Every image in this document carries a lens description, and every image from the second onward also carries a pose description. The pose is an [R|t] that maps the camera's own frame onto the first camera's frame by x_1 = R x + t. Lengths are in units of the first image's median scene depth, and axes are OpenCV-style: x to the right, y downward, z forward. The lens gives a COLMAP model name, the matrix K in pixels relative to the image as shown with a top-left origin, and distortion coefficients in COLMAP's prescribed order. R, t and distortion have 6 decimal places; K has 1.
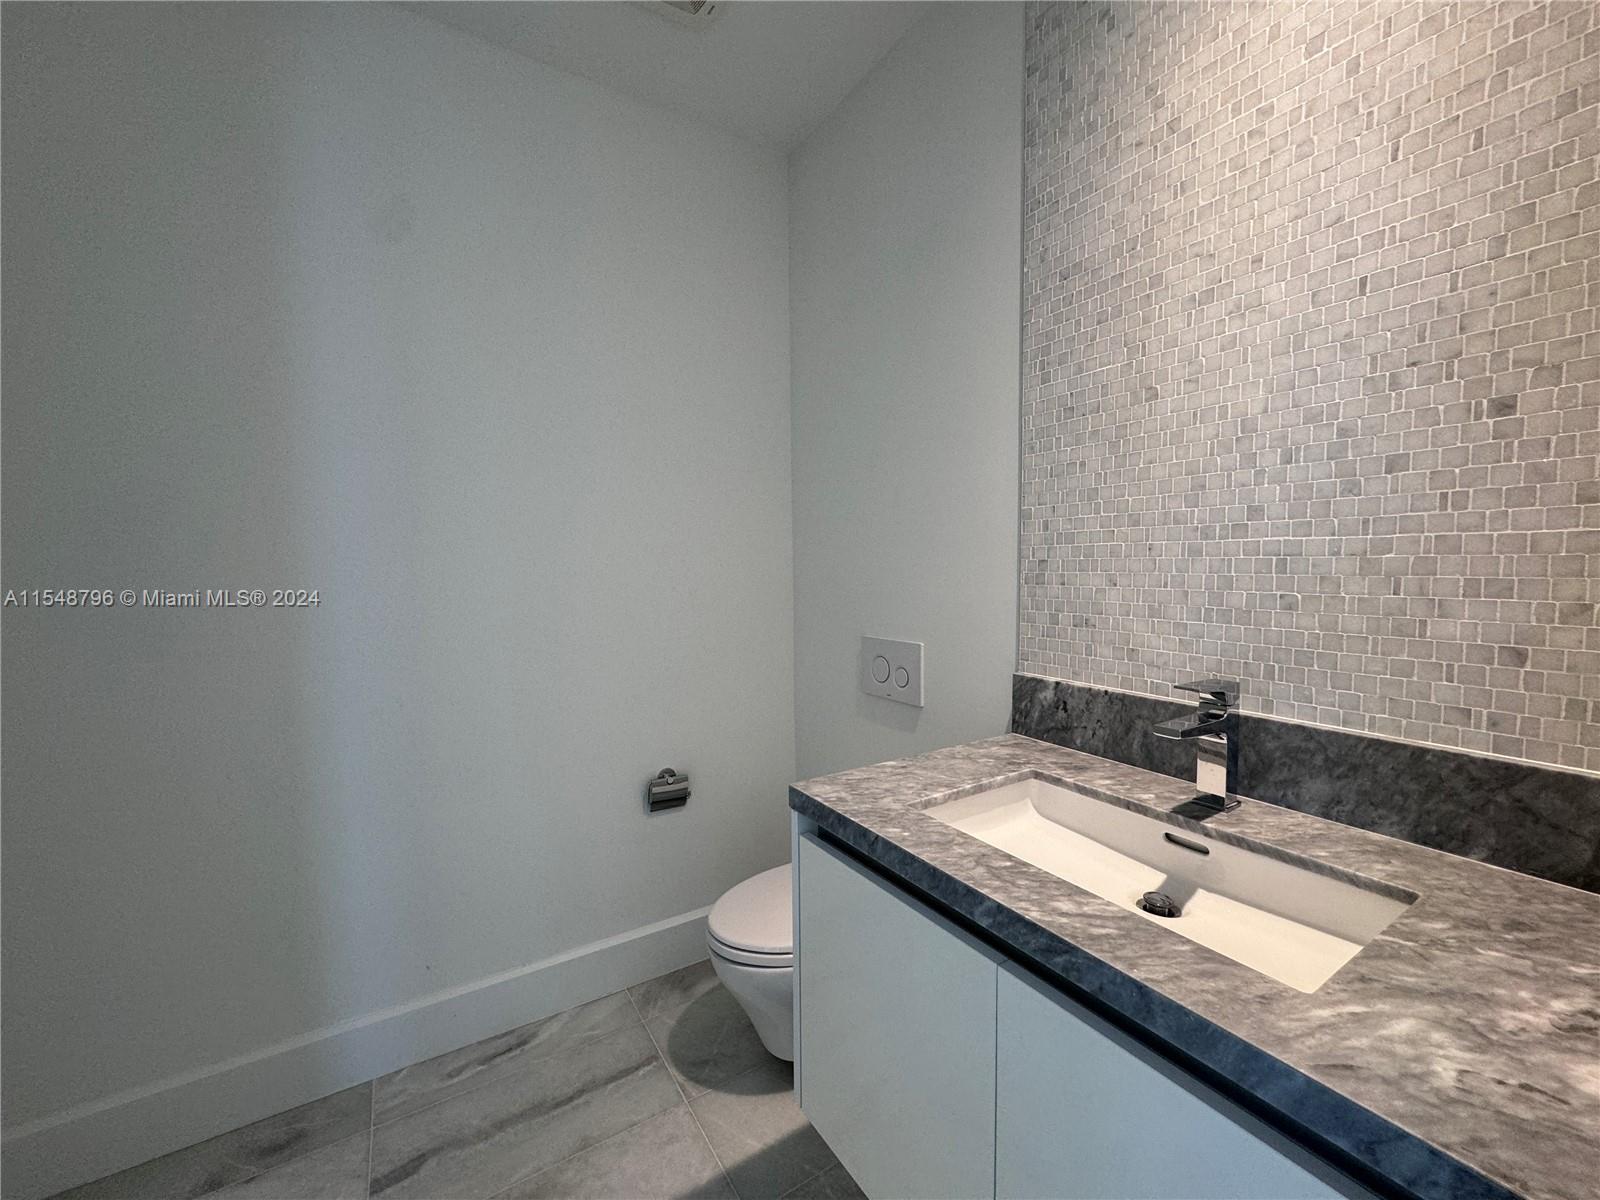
lens RADIAL K [[637.2, 0, 799.6], [0, 637.2, 598.3], [0, 0, 1]] dist [-0.000120, -0.000357]
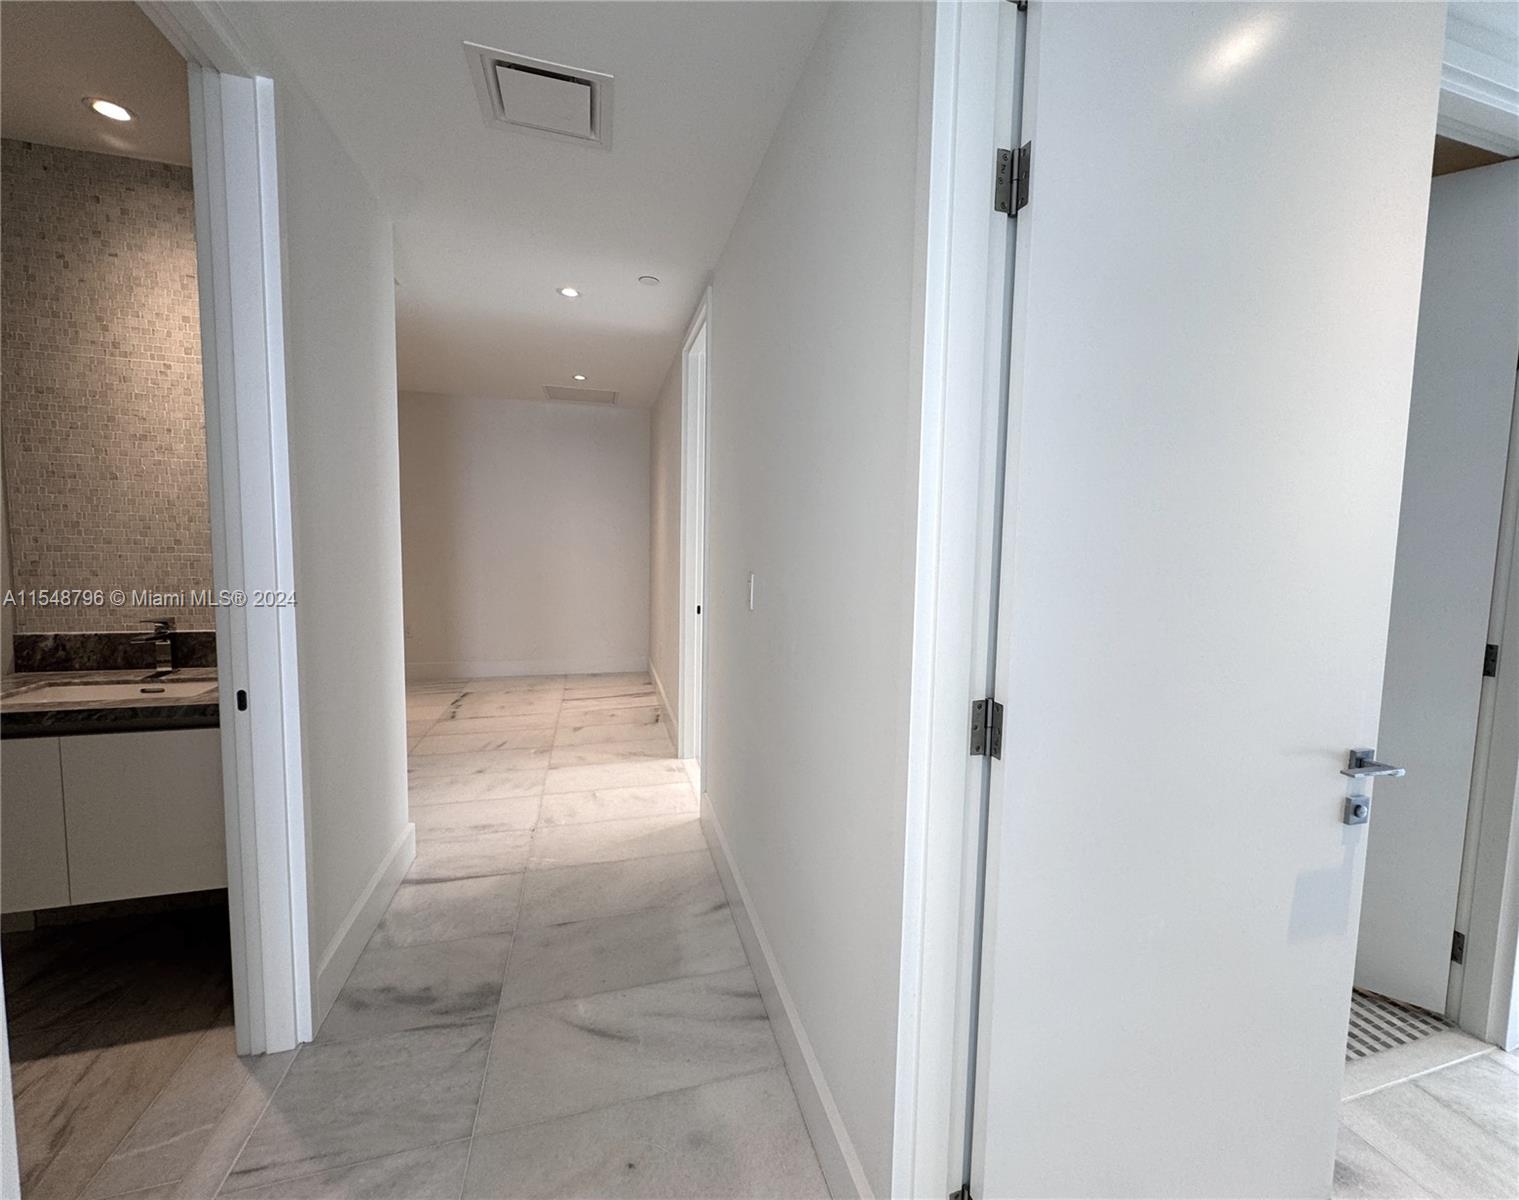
lens RADIAL K [[658.6, 0, 806.0], [0, 658.6, 592.5], [0, 0, 1]] dist [-0.001248, 0.001028]
pose [[0.250567, -0.063260, 0.966030, -0.872173], [0.029344, 0.997901, 0.057736, -0.023232], [-0.967654, 0.013881, 0.251898, -1.529411]]
